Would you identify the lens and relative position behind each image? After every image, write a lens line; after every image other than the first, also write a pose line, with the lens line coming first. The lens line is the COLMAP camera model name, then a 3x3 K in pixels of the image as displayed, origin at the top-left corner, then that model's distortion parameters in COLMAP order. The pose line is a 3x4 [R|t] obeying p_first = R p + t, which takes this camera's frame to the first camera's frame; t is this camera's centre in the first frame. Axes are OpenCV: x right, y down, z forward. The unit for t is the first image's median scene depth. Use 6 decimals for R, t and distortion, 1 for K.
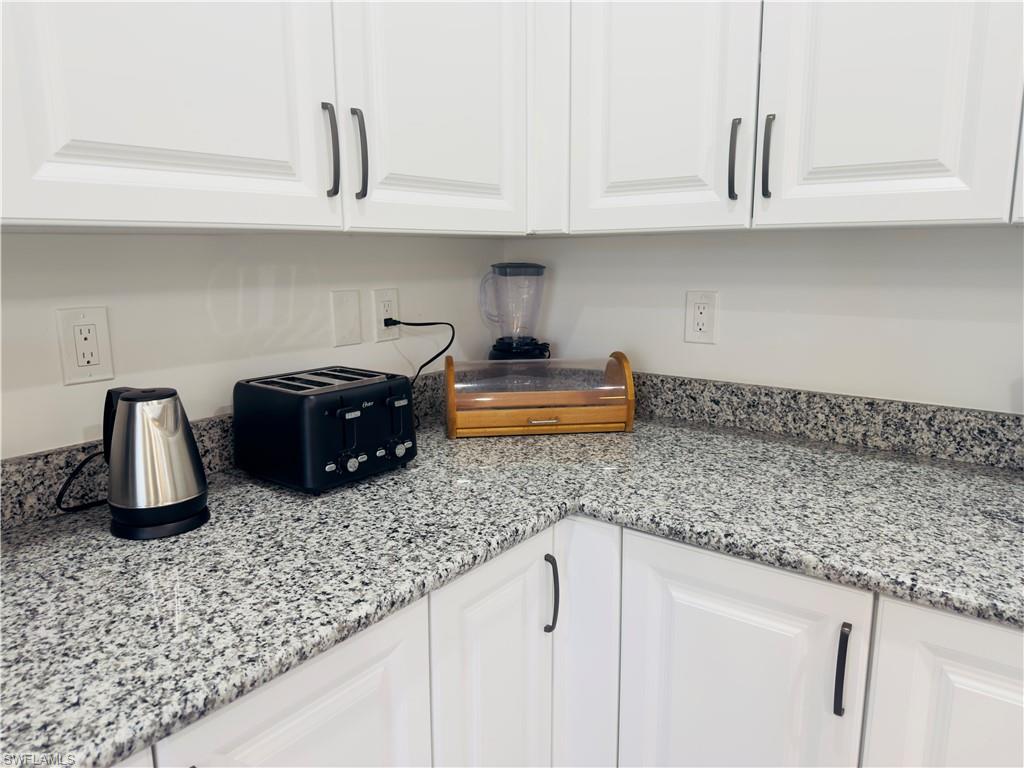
lens RADIAL K [[726.7, 0, 509.5], [0, 726.7, 383.6], [0, 0, 1]] dist [0.050792, -0.045335]
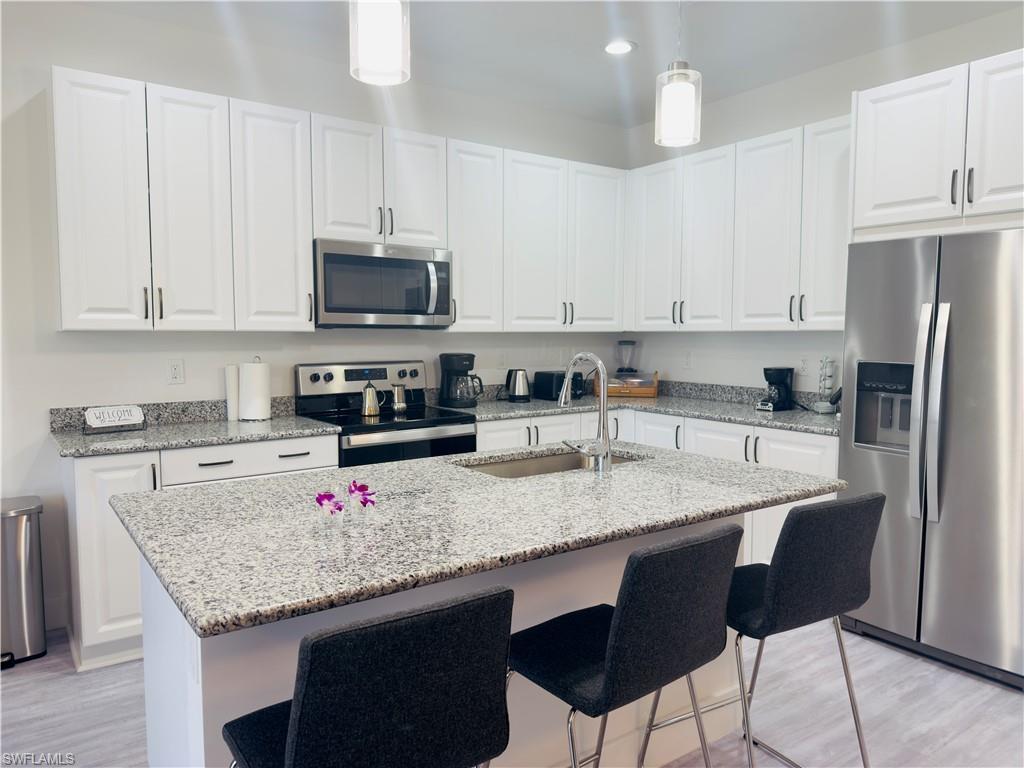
lens RADIAL K [[726.7, 0, 509.4], [0, 726.7, 389.6], [0, 0, 1]] dist [0.050792, -0.045335]
pose [[0.954857, 0.031112, -0.295432, 0.603471], [-0.061132, 0.993795, -0.092926, 0.450977], [0.290707, 0.106792, 0.950834, -2.594501]]
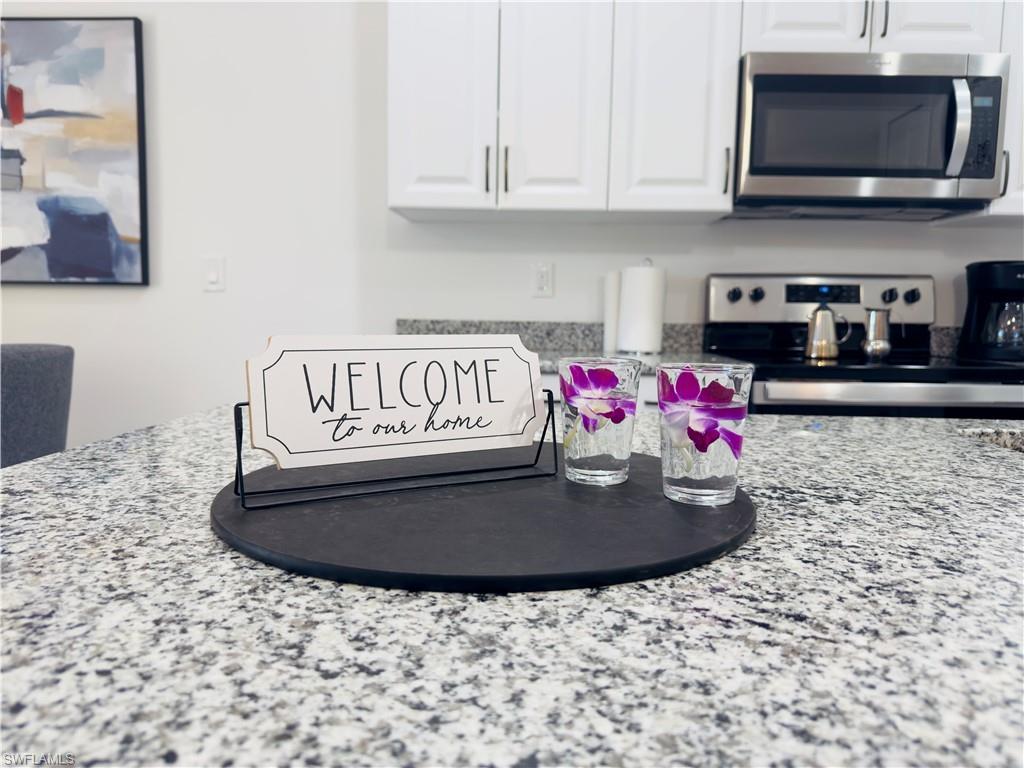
lens RADIAL K [[726.7, 0, 532.9], [0, 726.7, 383.4], [0, 0, 1]] dist [0.050792, -0.045335]
pose [[0.591622, 0.094209, -0.800692, 0.183589], [-0.167508, 0.985840, -0.007776, 0.507163], [0.788622, 0.138723, 0.599025, -1.481713]]
